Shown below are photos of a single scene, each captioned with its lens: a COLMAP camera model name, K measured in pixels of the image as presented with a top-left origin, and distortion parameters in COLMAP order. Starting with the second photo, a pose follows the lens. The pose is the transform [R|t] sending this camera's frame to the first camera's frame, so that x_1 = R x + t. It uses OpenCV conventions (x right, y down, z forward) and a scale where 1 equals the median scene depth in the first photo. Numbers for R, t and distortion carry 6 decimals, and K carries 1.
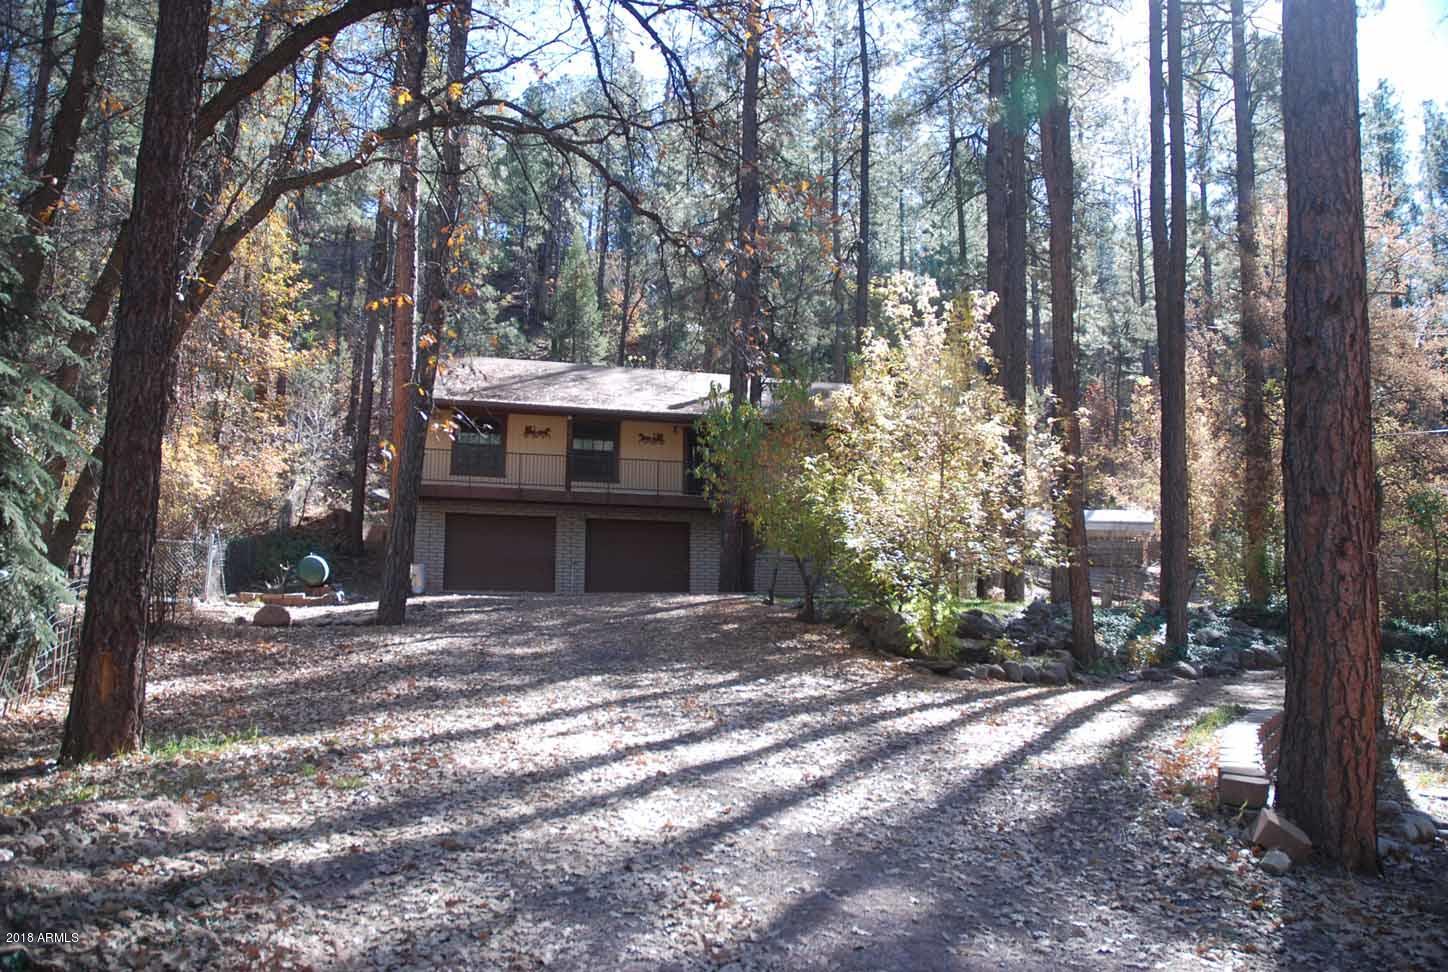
lens RADIAL K [[1137.9, 0, 732.5], [0, 1137.9, 489.5], [0, 0, 1]] dist [-0.170440, 0.162352]
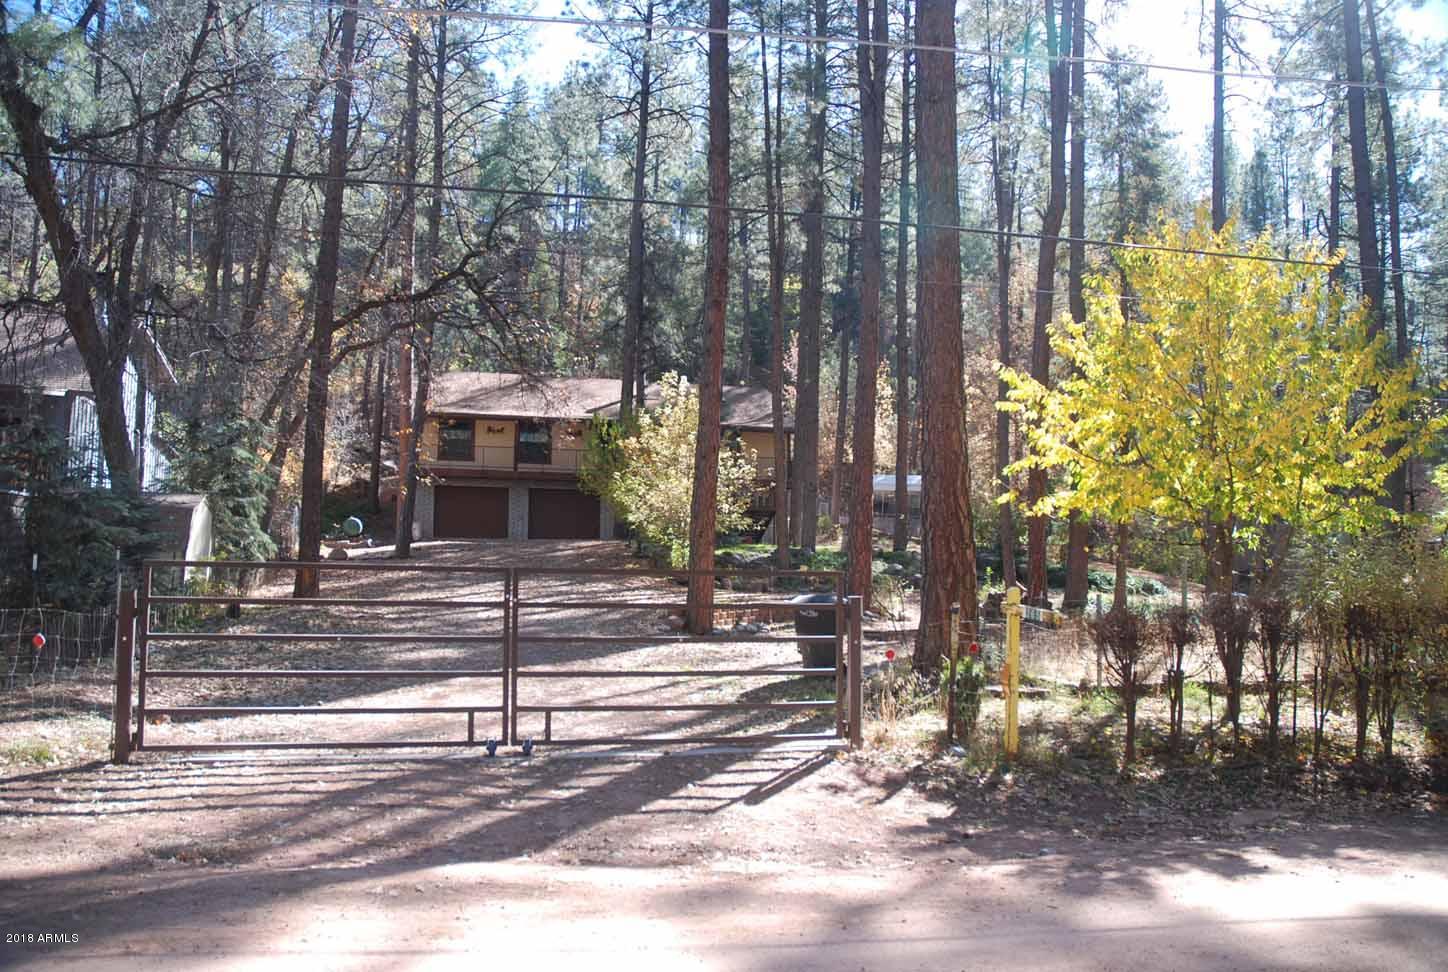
lens RADIAL K [[1137.9, 0, 732.5], [0, 1137.9, 489.5], [0, 0, 1]] dist [-0.170440, 0.162352]
pose [[0.999997, 0.001142, 0.001928, 0.100746], [-0.001247, 0.998480, 0.055110, -0.041080], [-0.001862, -0.055112, 0.998478, -0.359981]]
